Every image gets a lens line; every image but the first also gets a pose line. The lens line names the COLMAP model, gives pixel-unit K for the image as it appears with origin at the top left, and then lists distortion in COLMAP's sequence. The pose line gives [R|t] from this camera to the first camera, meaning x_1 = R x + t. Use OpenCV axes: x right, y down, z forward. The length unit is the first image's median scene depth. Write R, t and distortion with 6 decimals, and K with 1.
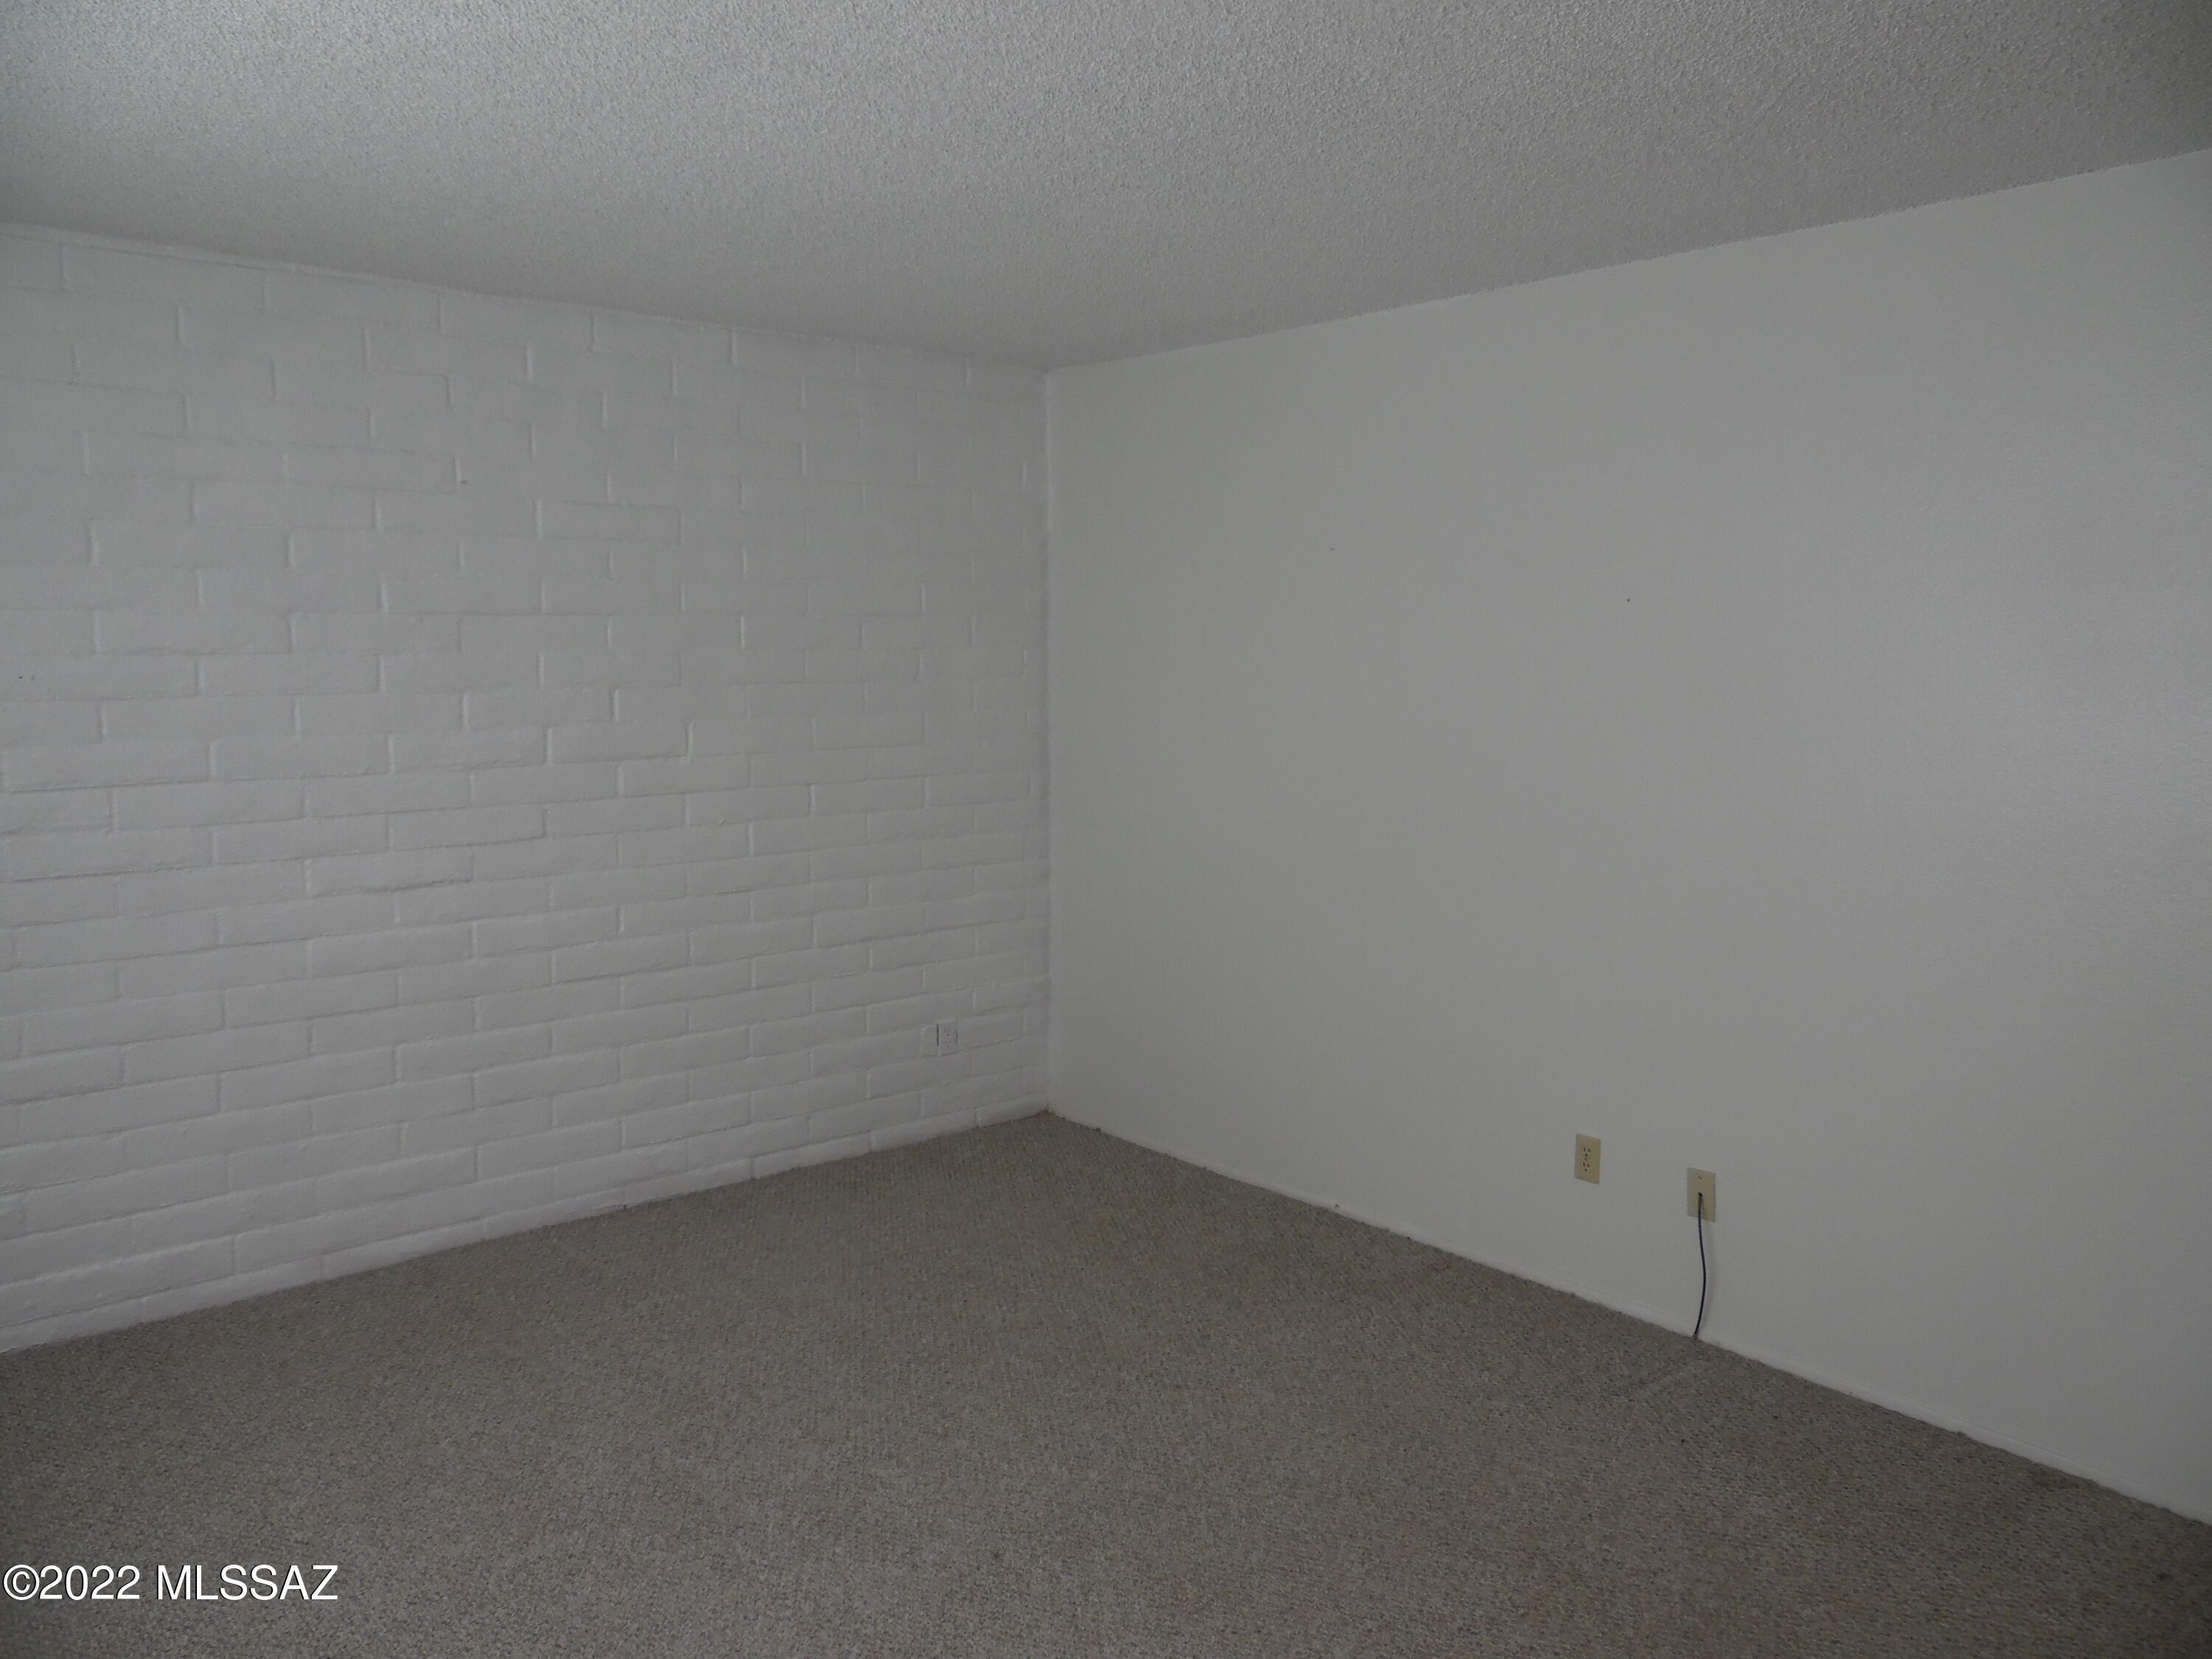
lens RADIAL K [[1662.9, 0, 1110.9], [0, 1662.9, 824.2], [0, 0, 1]] dist [-0.026723, 0.063304]
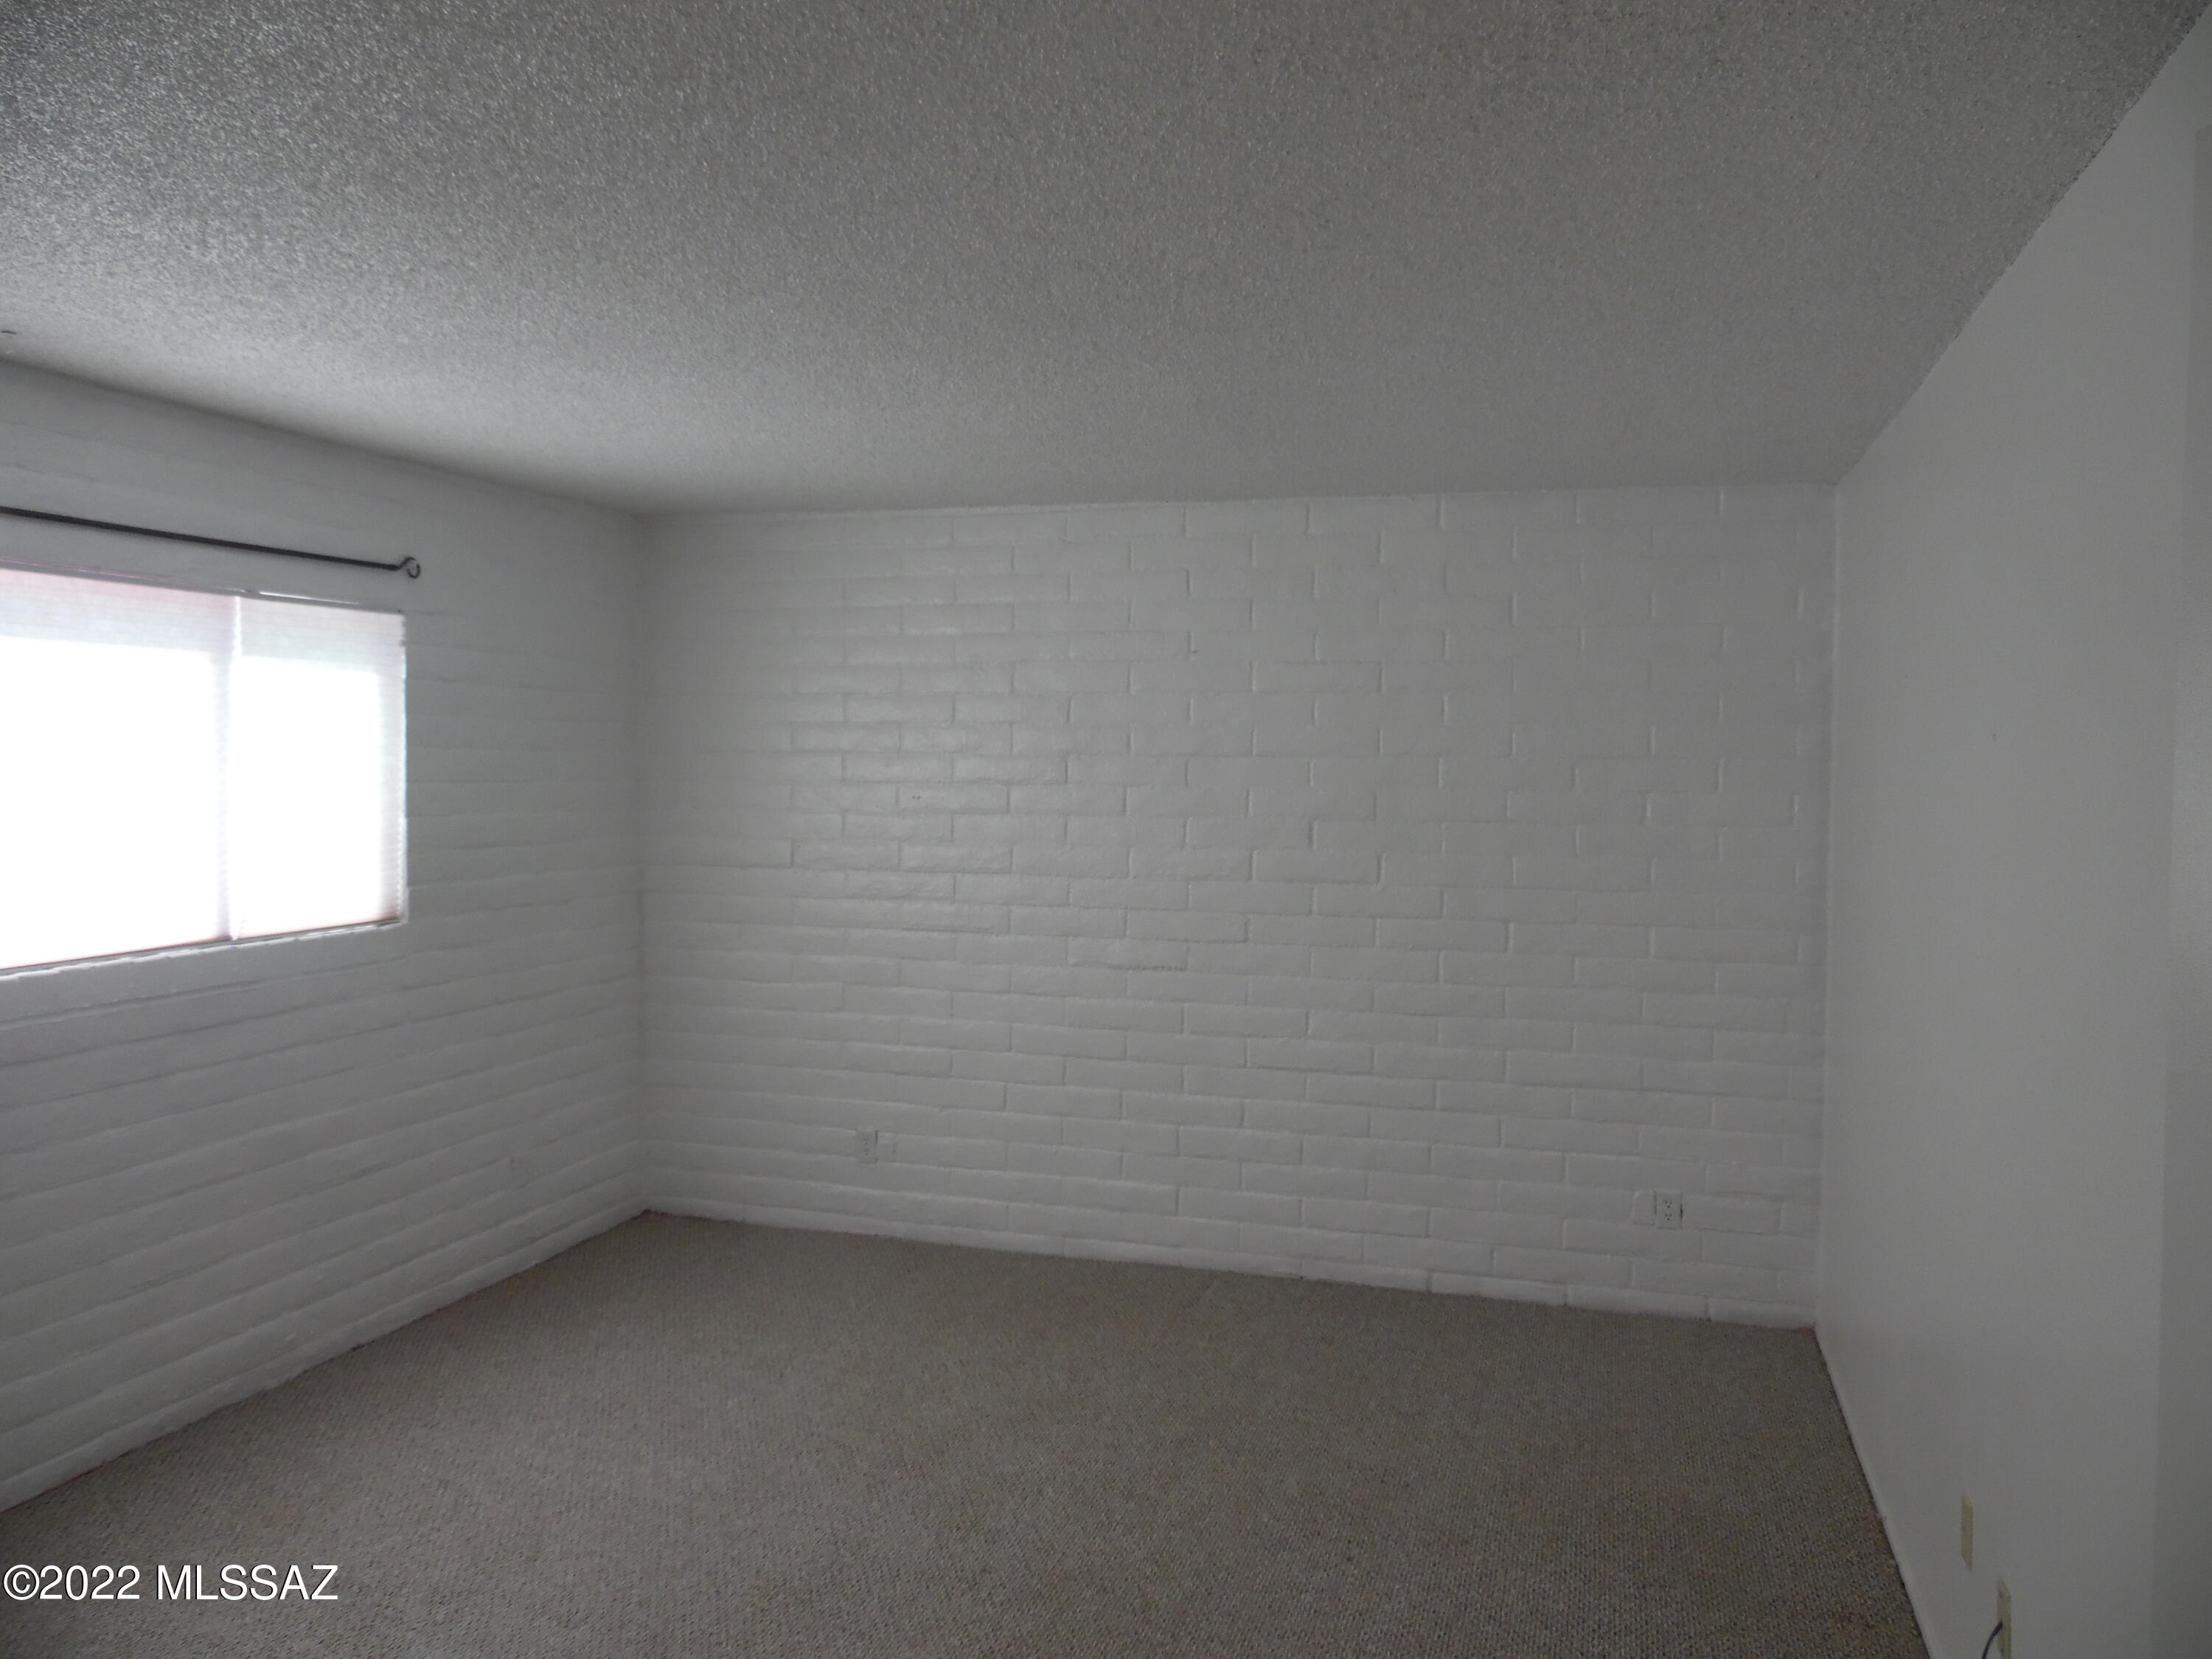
lens RADIAL K [[1662.9, 0, 1104.6], [0, 1662.9, 826.6], [0, 0, 1]] dist [-0.026723, 0.063304]
pose [[0.542533, 0.036876, -0.839225, 0.586305], [-0.105292, 0.994142, -0.024385, -0.033600], [0.833410, 0.101593, 0.543237, 0.250094]]
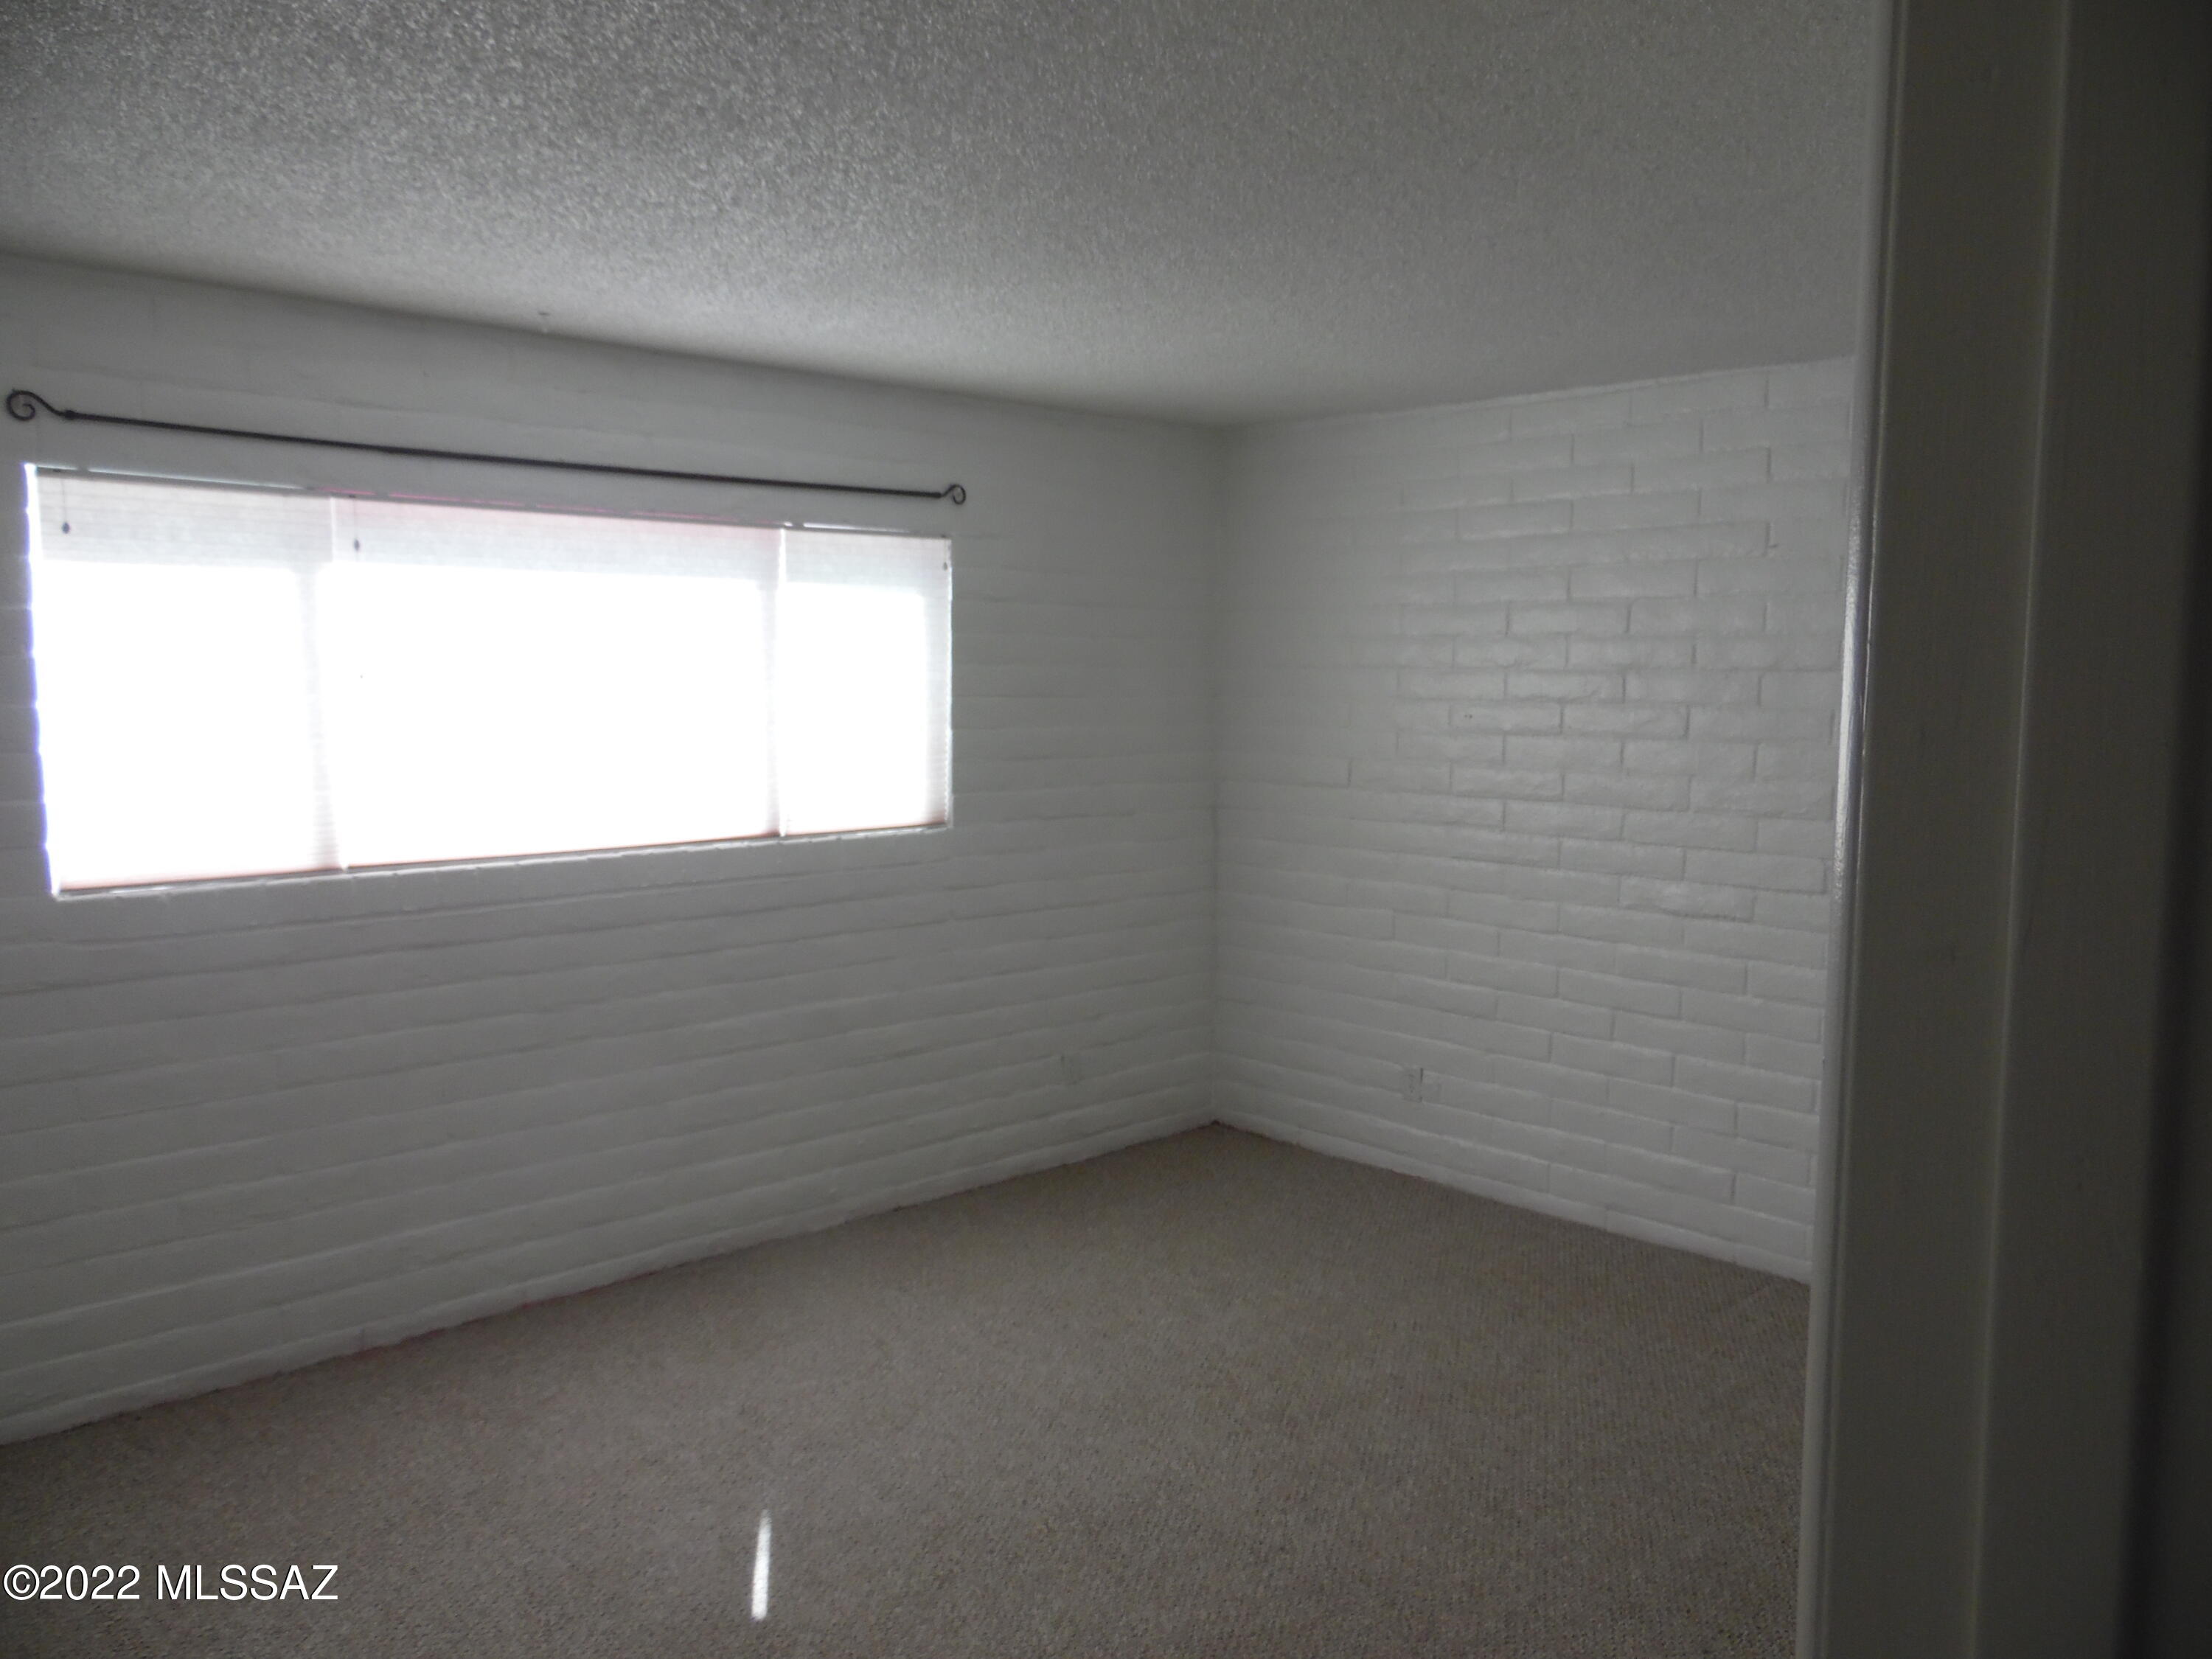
lens RADIAL K [[1662.9, 0, 1113.0], [0, 1662.9, 824.5], [0, 0, 1]] dist [-0.026723, 0.063304]
pose [[0.059543, 0.090516, -0.994113, 0.600599], [-0.122064, 0.989067, 0.082746, -0.061406], [0.990735, 0.116419, 0.069941, 0.488117]]
